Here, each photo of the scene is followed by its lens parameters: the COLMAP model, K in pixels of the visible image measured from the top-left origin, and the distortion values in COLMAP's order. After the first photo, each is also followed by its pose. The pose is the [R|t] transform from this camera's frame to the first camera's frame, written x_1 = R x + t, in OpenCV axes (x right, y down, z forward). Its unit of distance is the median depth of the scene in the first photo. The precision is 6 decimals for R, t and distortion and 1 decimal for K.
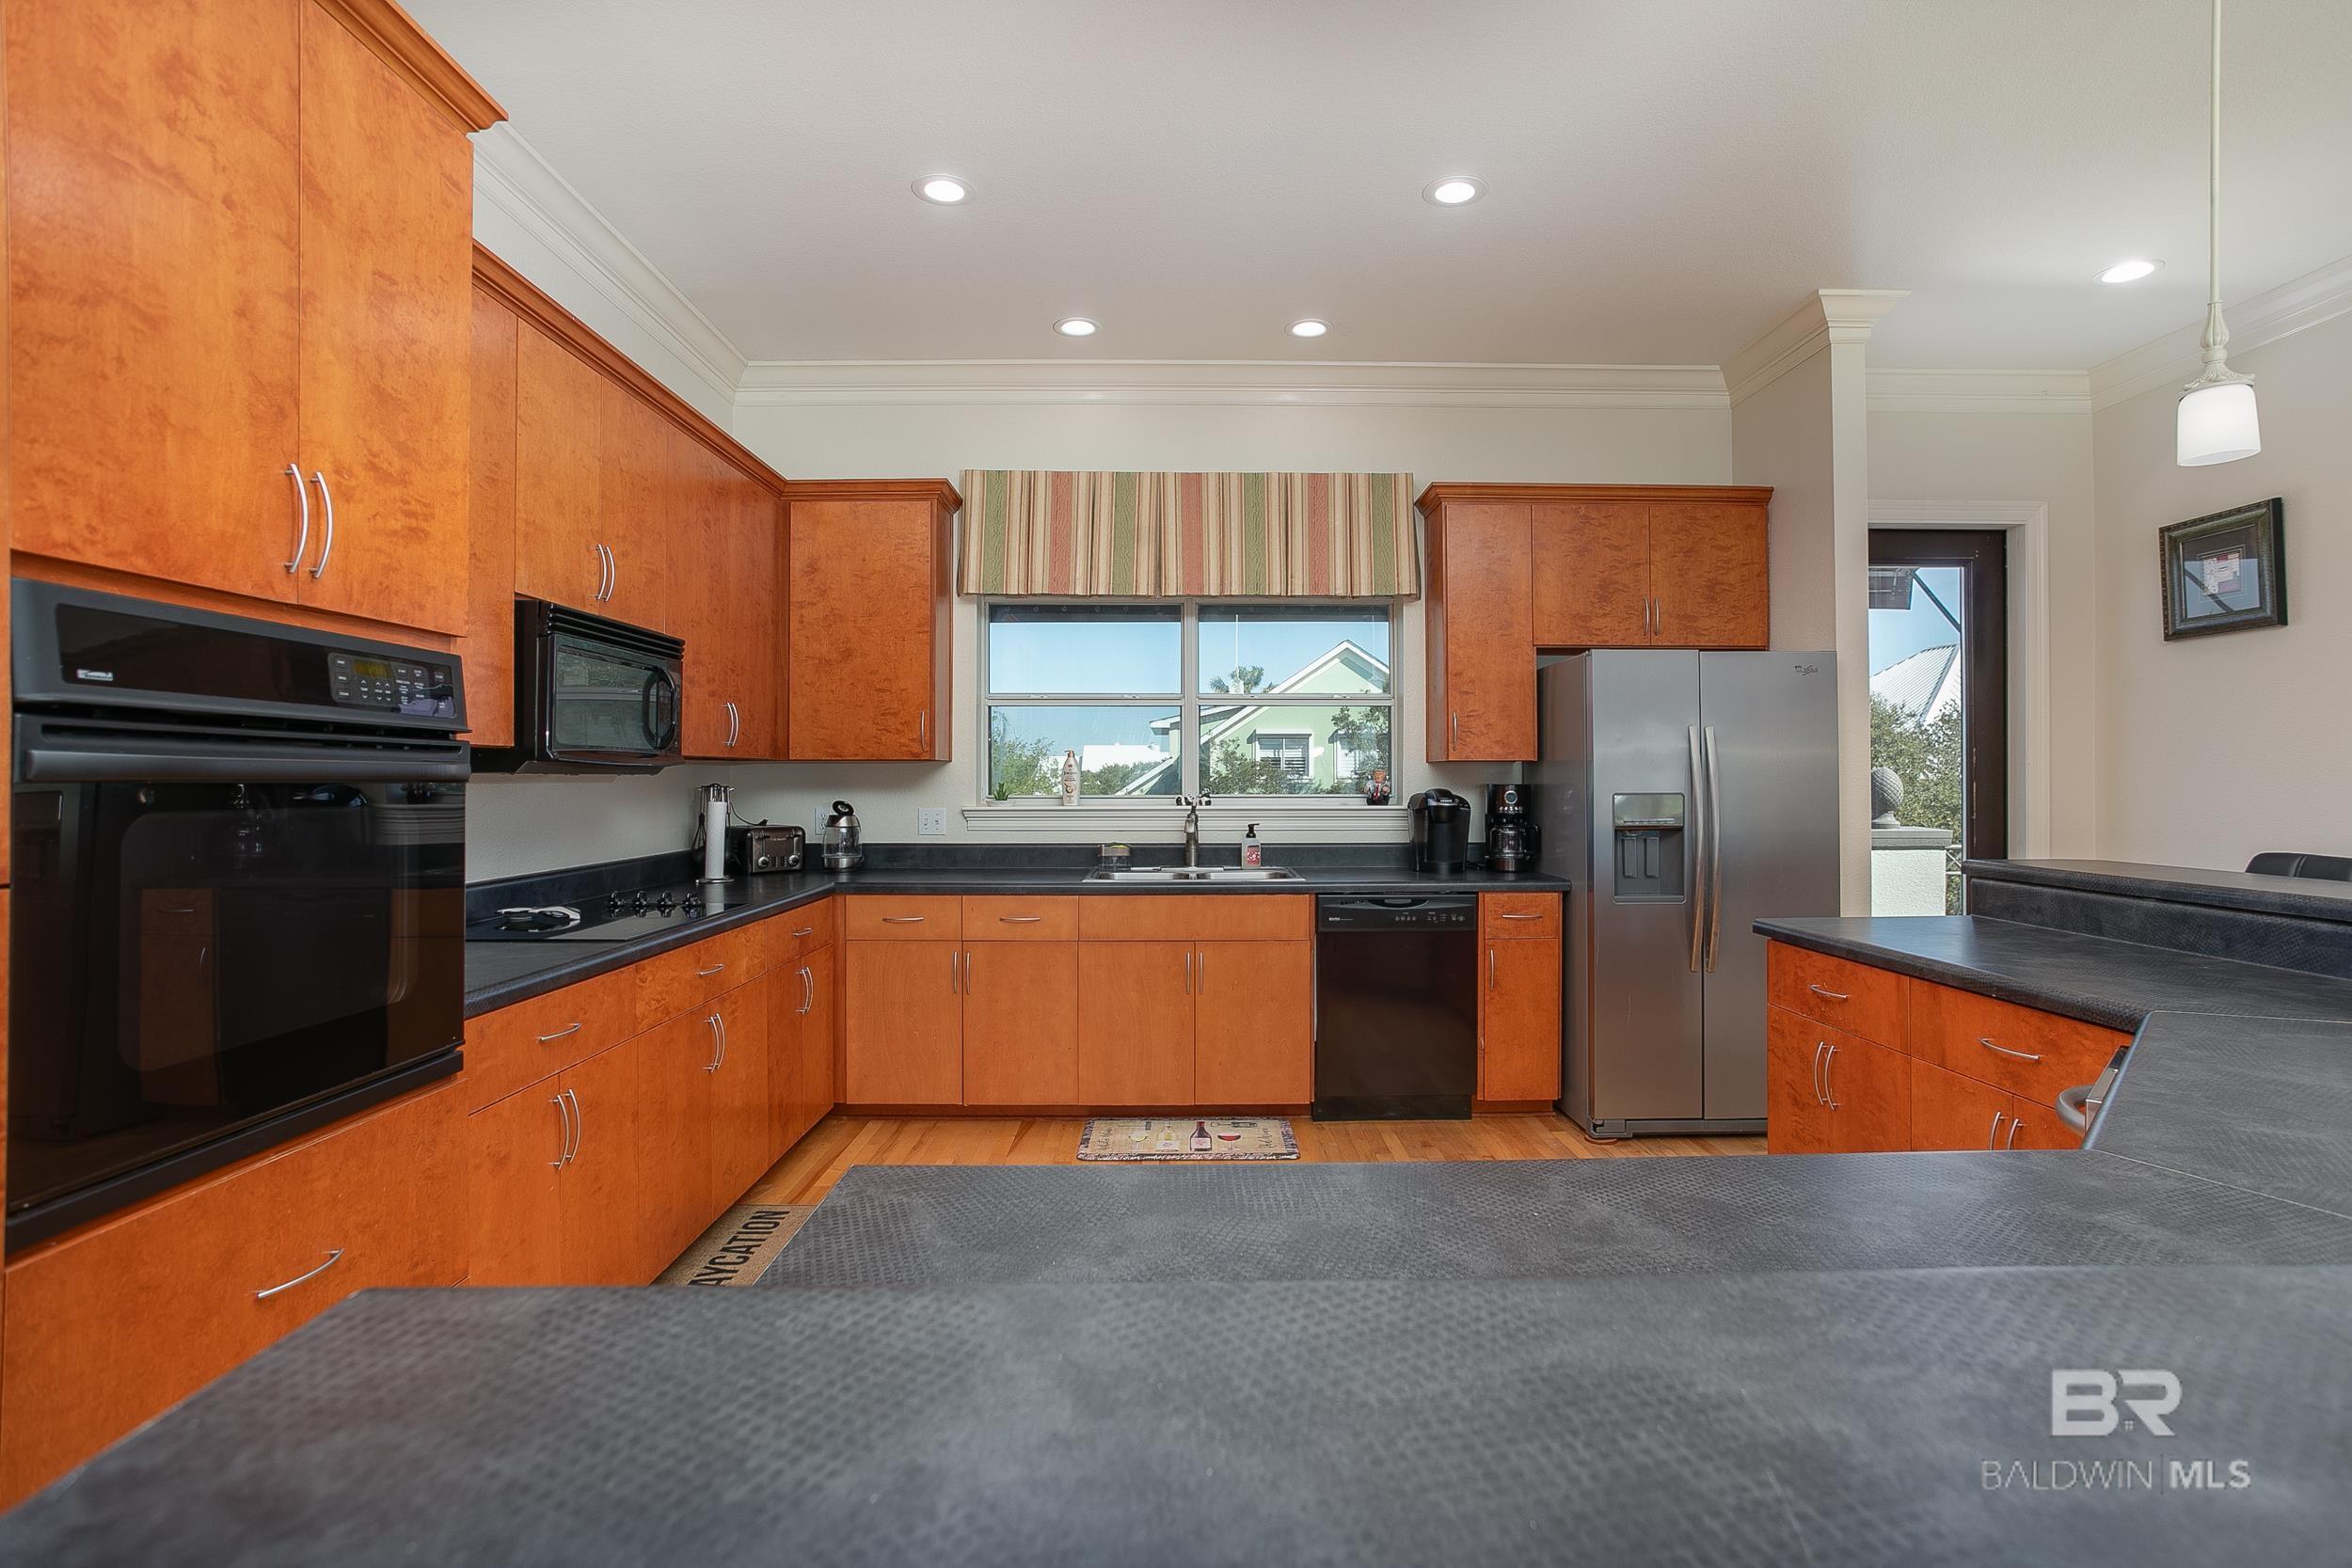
lens RADIAL K [[1145.9, 0, 1192.1], [0, 1145.9, 767.2], [0, 0, 1]] dist [-0.051986, 0.031326]
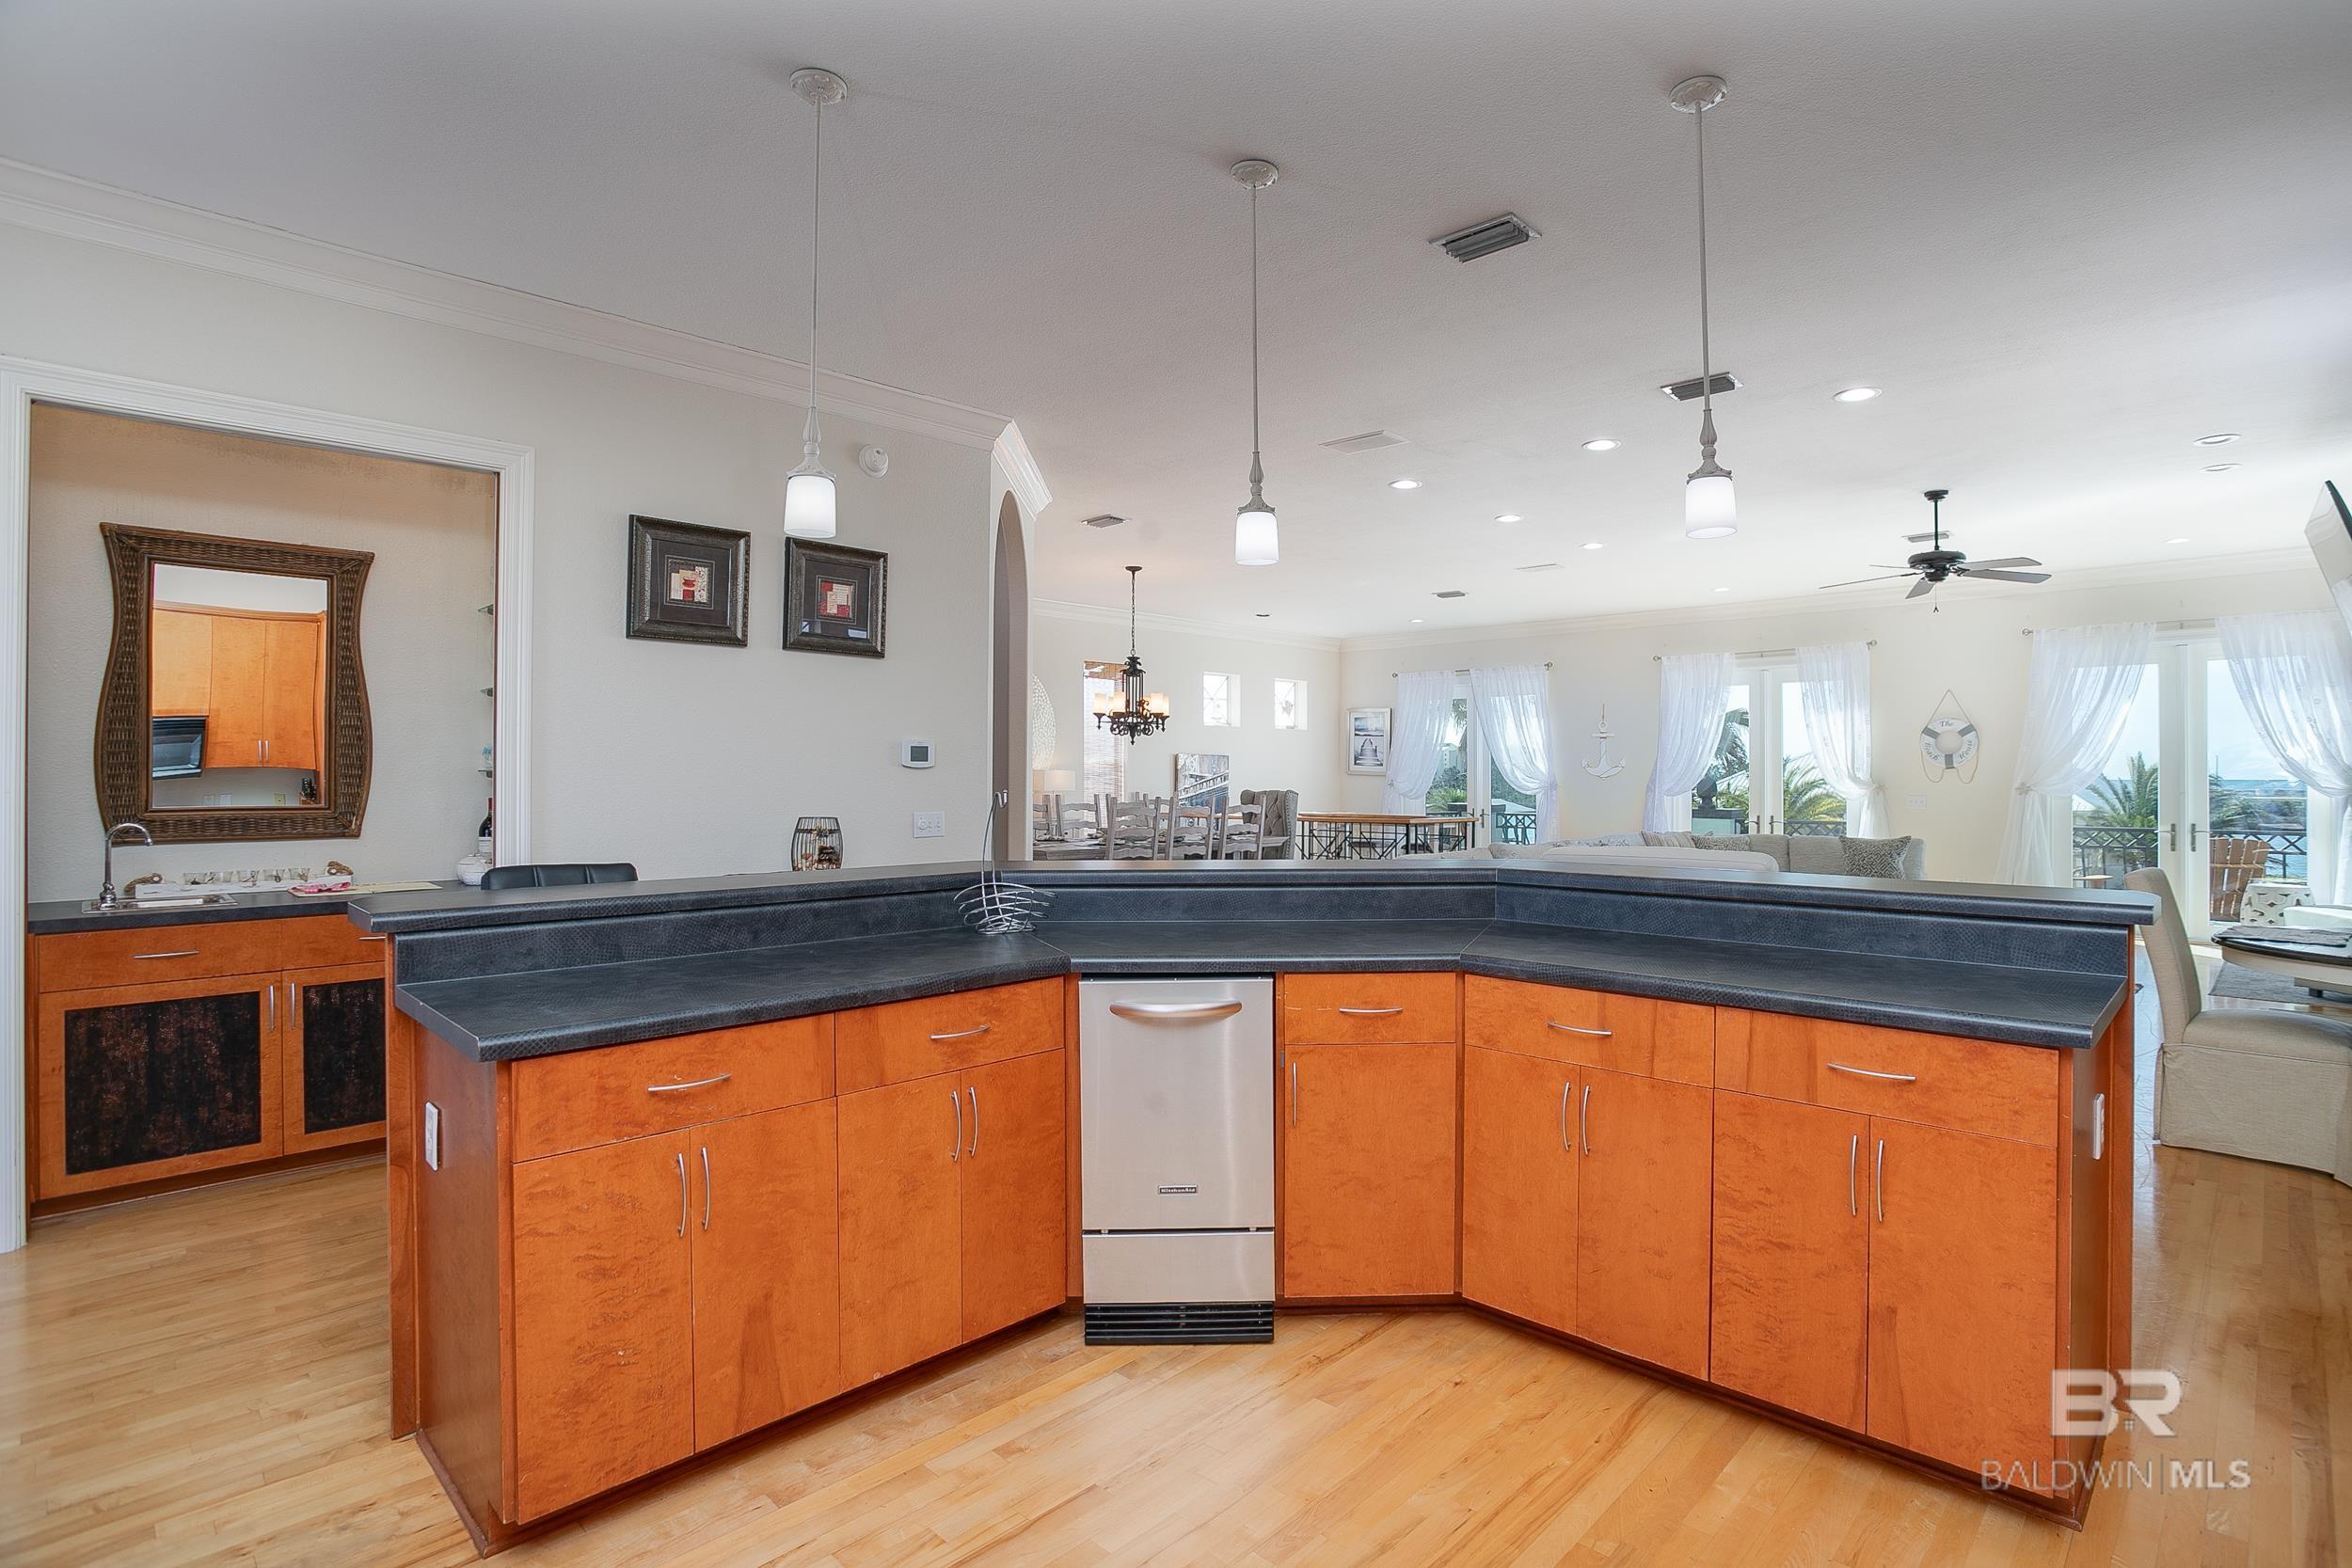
lens RADIAL K [[1145.9, 0, 1192.1], [0, 1145.9, 767.2], [0, 0, 1]] dist [-0.051986, 0.031326]
pose [[-0.689599, 0.007364, 0.724154, -0.220115], [-0.005482, 0.999867, -0.015388, -0.002252], [-0.724171, -0.014582, -0.689466, 1.285477]]
